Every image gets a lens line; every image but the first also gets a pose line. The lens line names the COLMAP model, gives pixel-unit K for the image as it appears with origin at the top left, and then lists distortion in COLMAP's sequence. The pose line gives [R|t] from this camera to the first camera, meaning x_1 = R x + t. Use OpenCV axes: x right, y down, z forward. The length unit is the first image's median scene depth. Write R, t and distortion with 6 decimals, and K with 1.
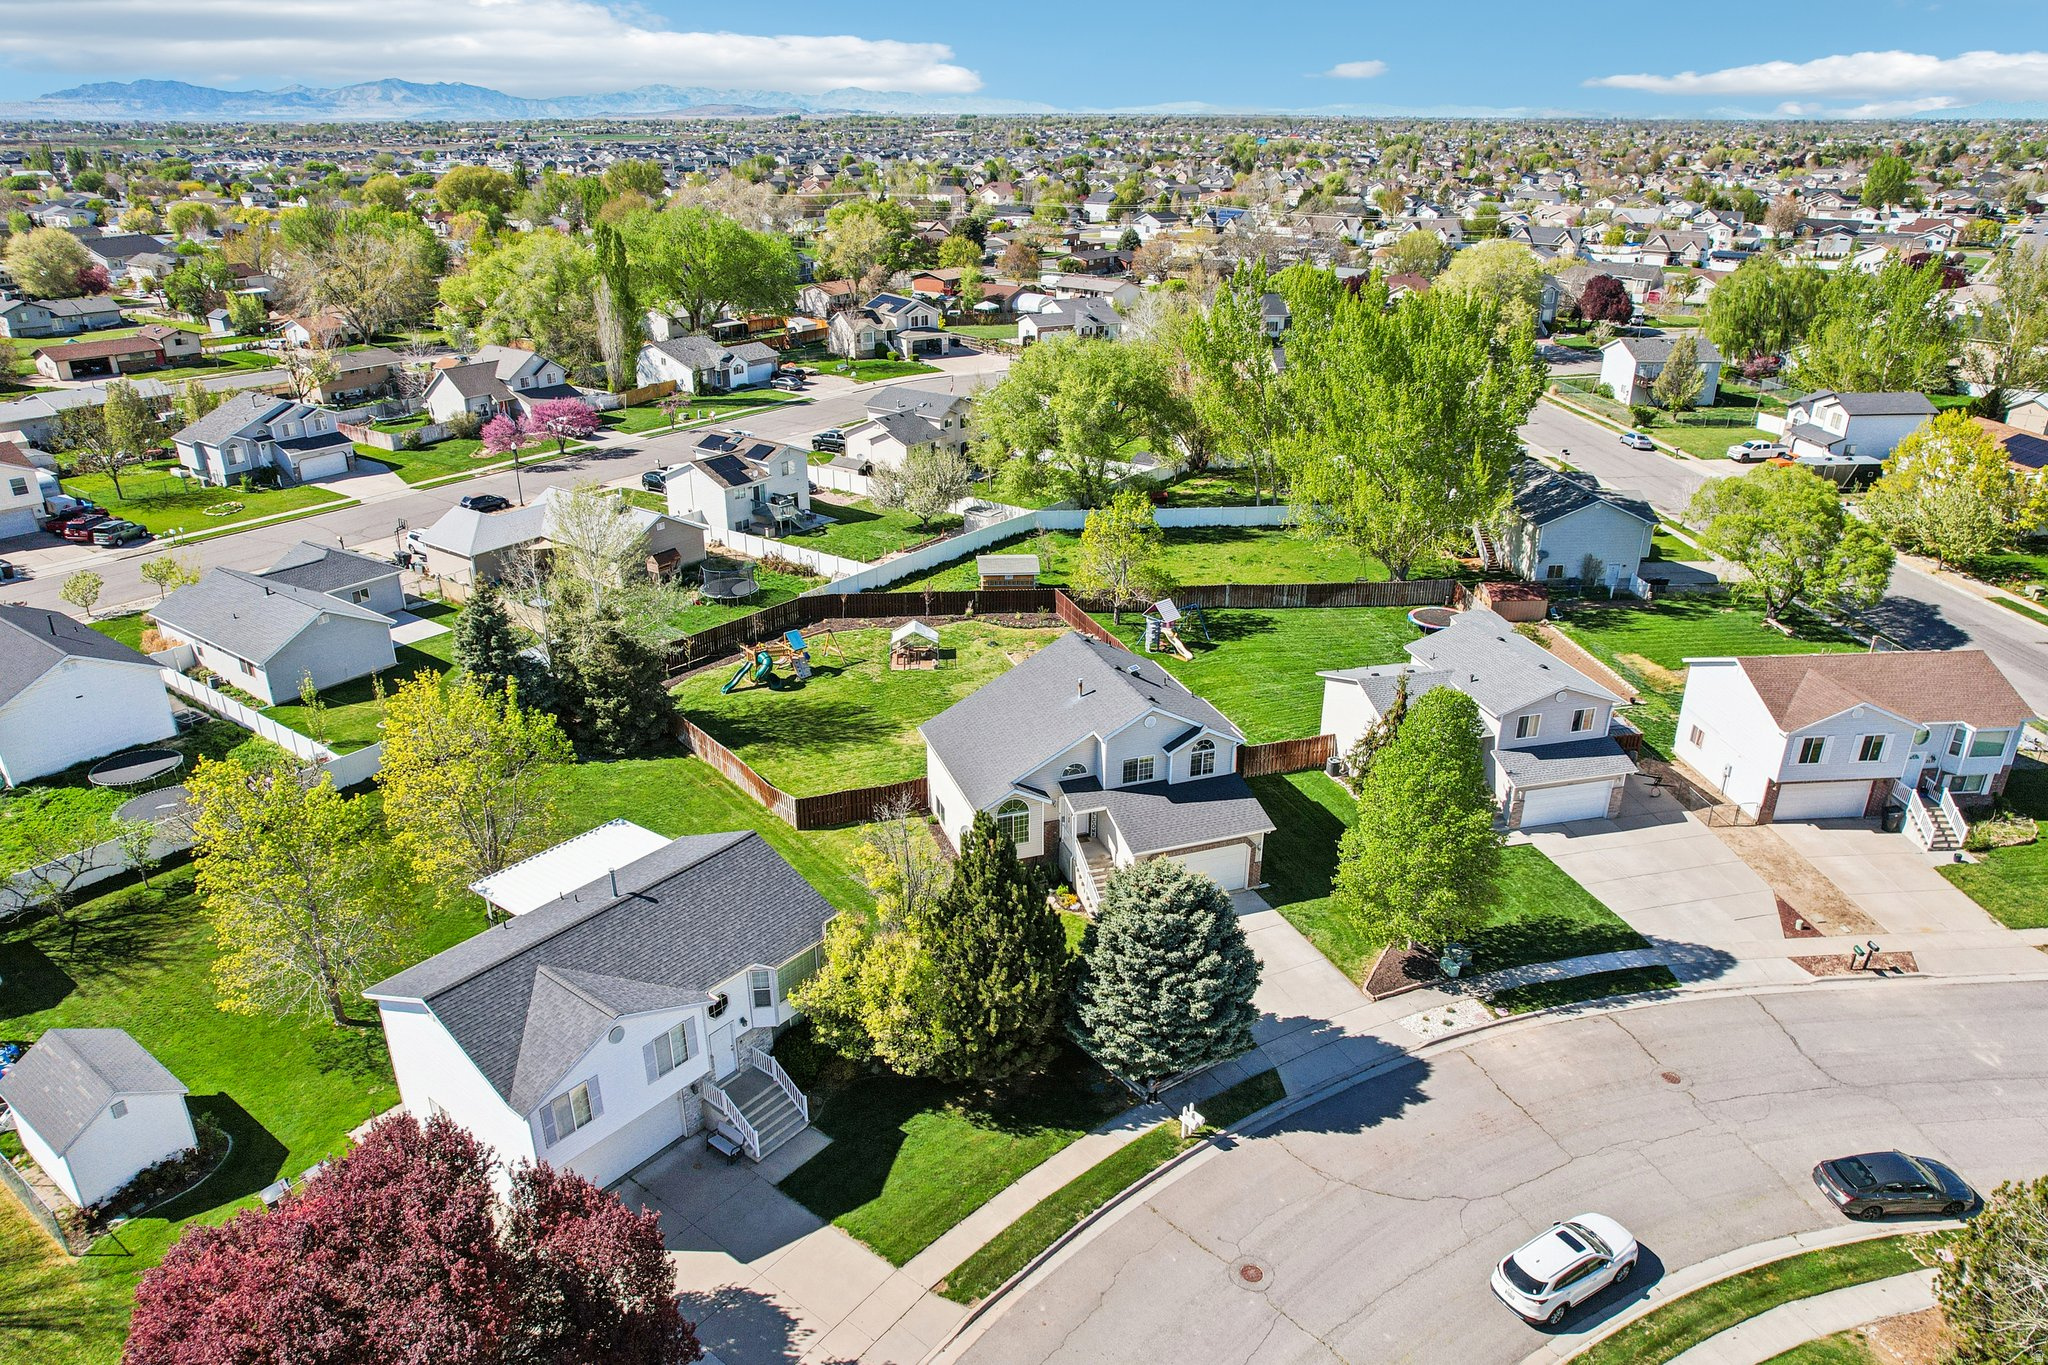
lens RADIAL K [[1376.6, 0, 1039.5], [0, 1376.6, 693.5], [0, 0, 1]] dist [-0.086337, 0.085497]
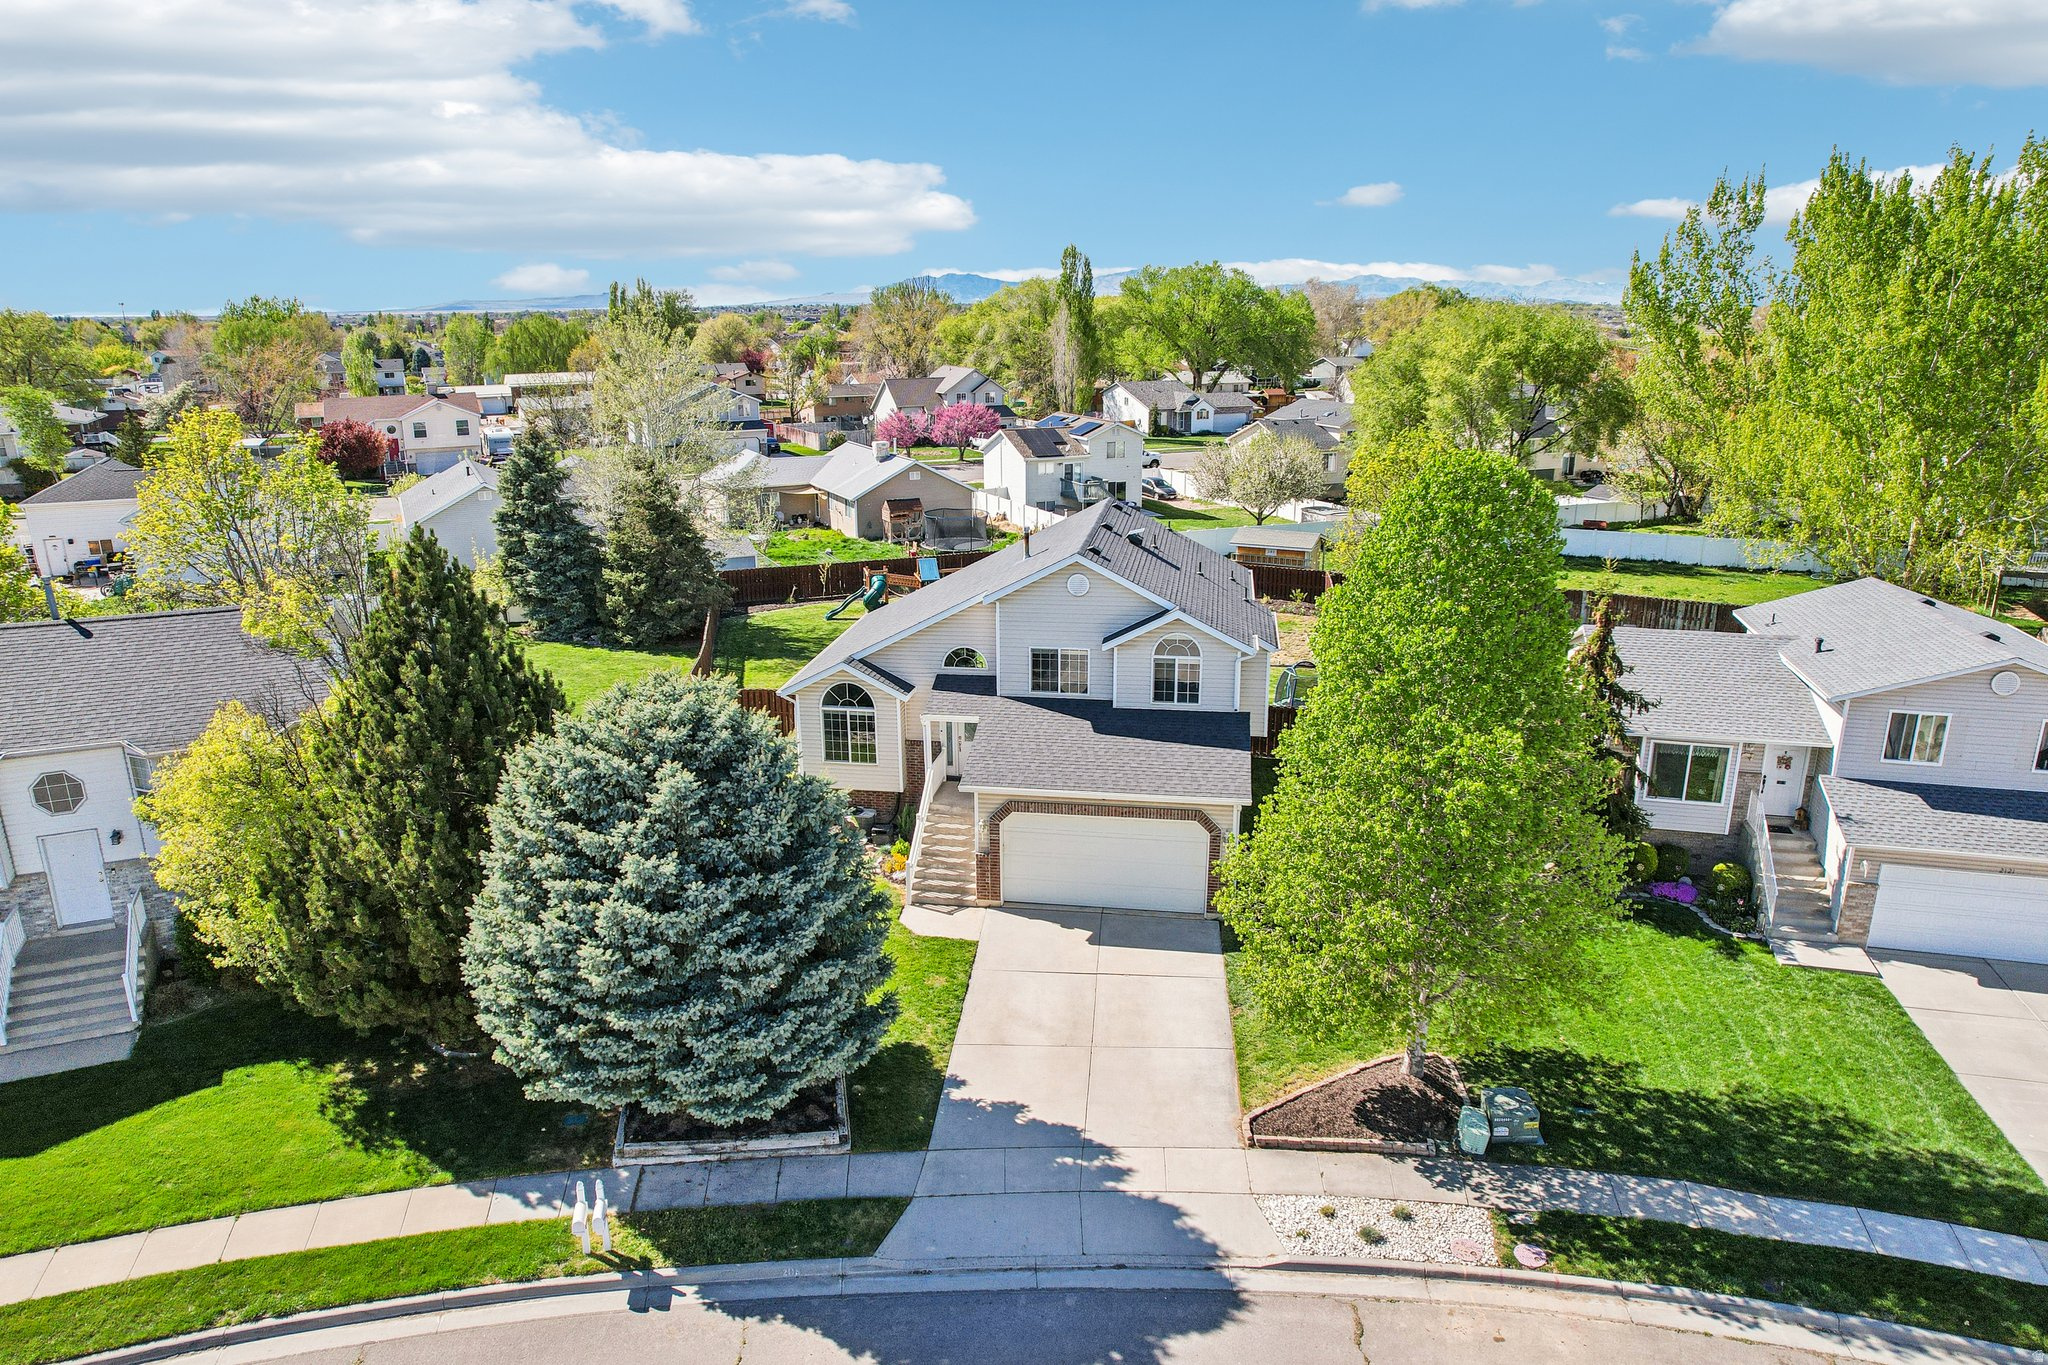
lens RADIAL K [[1353.0, 0, 1031.6], [0, 1353.0, 681.5], [0, 0, 1]] dist [-0.083933, 0.077019]
pose [[0.876296, 0.119622, -0.466686, 0.300465], [-0.182455, 0.978931, -0.091675, 0.104098], [0.445887, 0.165483, 0.879659, 0.446837]]
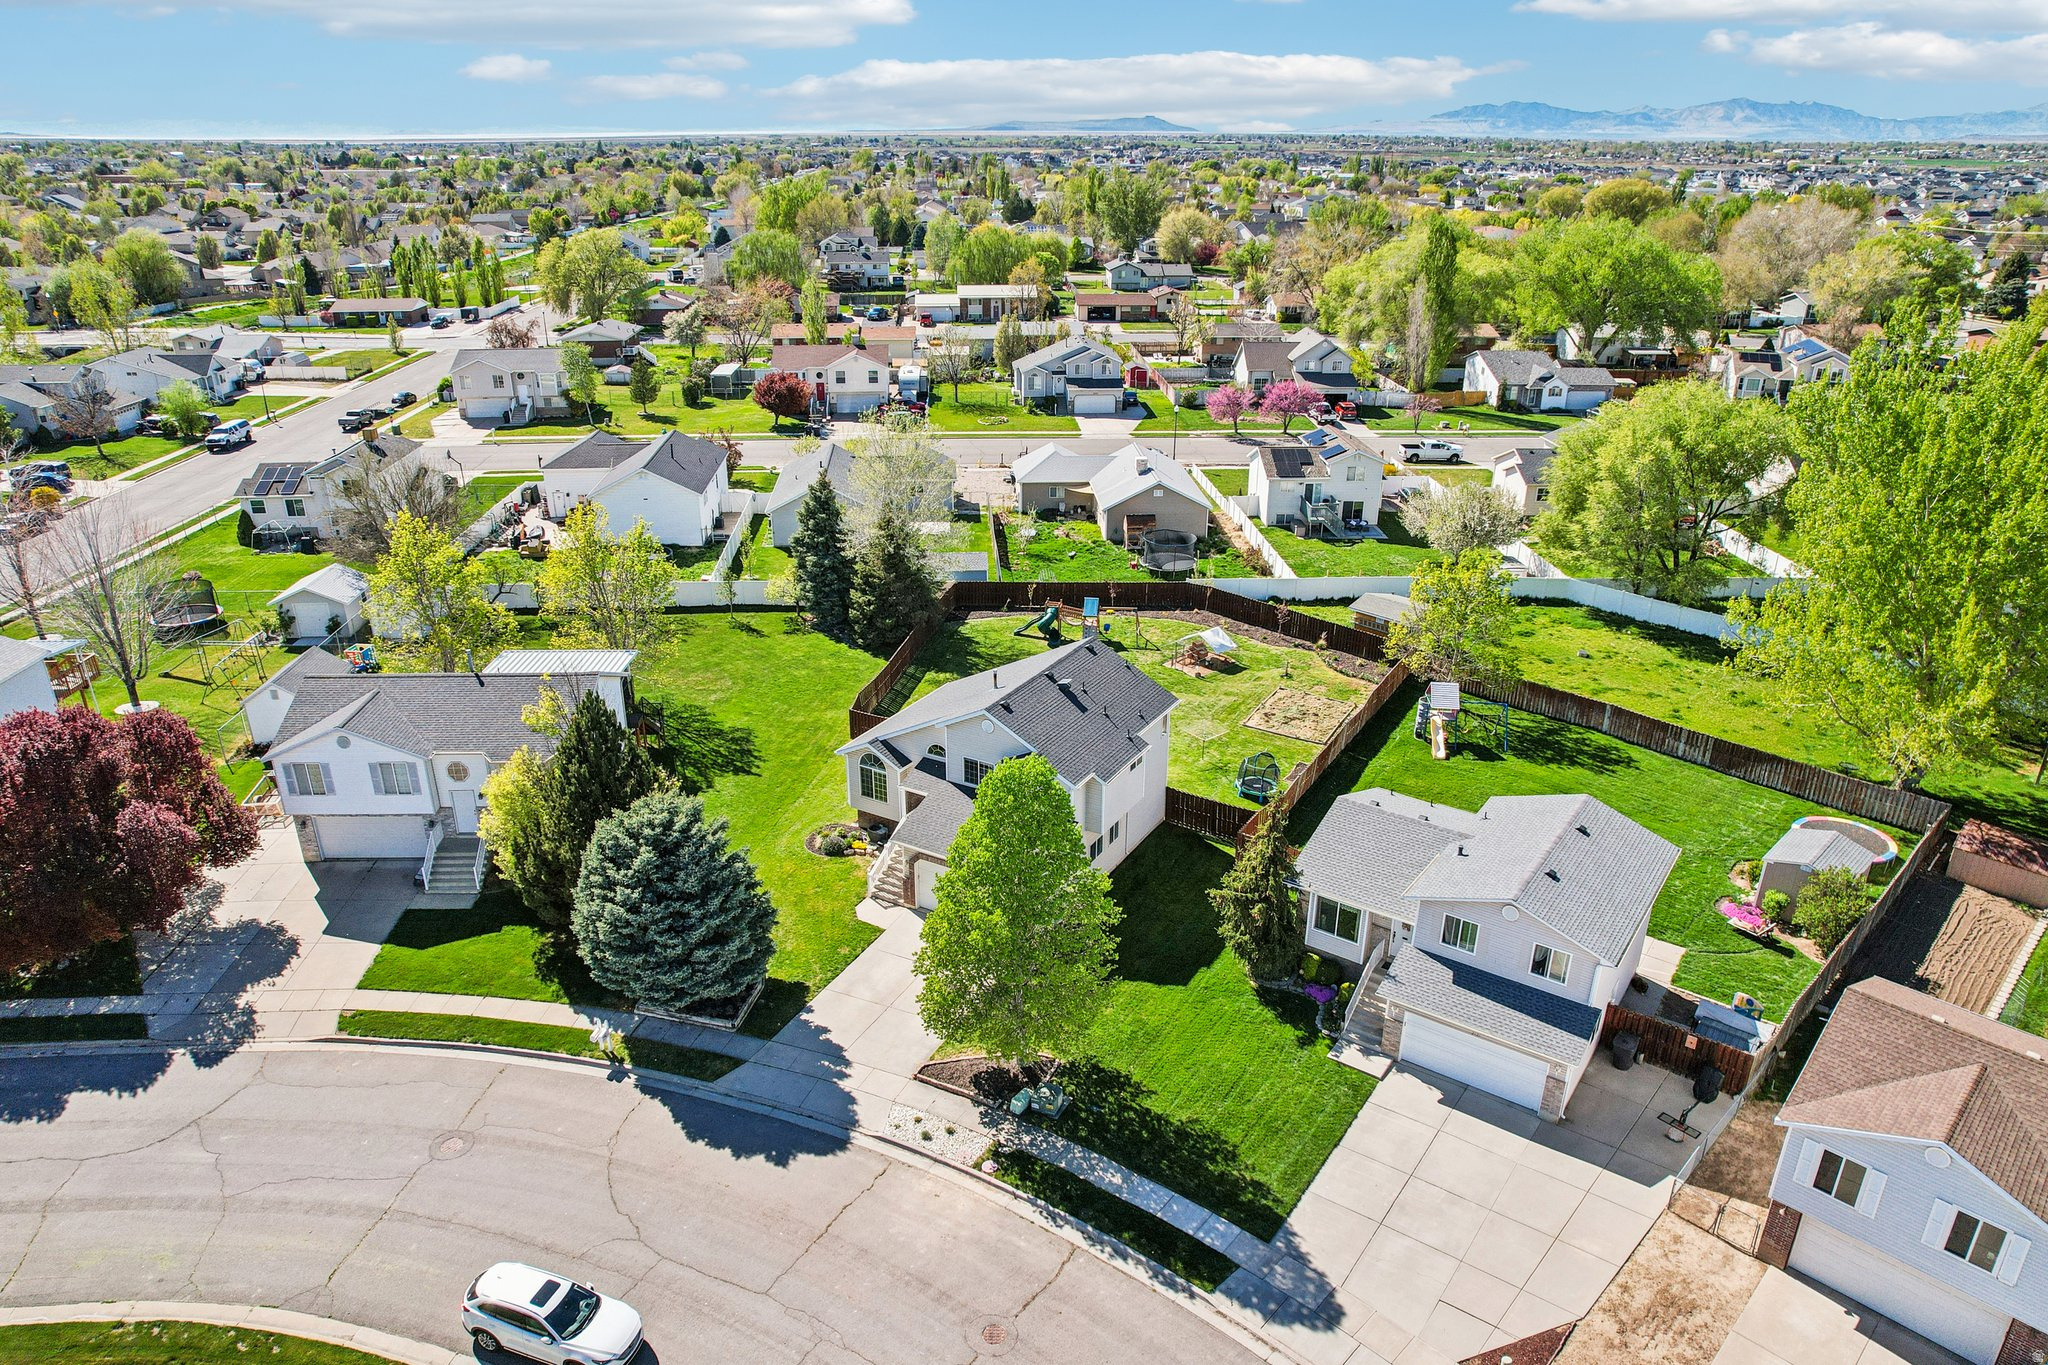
lens RADIAL K [[1376.6, 0, 1039.5], [0, 1376.6, 693.5], [0, 0, 1]] dist [-0.086337, 0.085497]
pose [[0.633815, 0.297738, -0.713884, 0.688281], [-0.307384, 0.943892, 0.120759, -0.112653], [0.709784, 0.142898, 0.689773, 0.337955]]
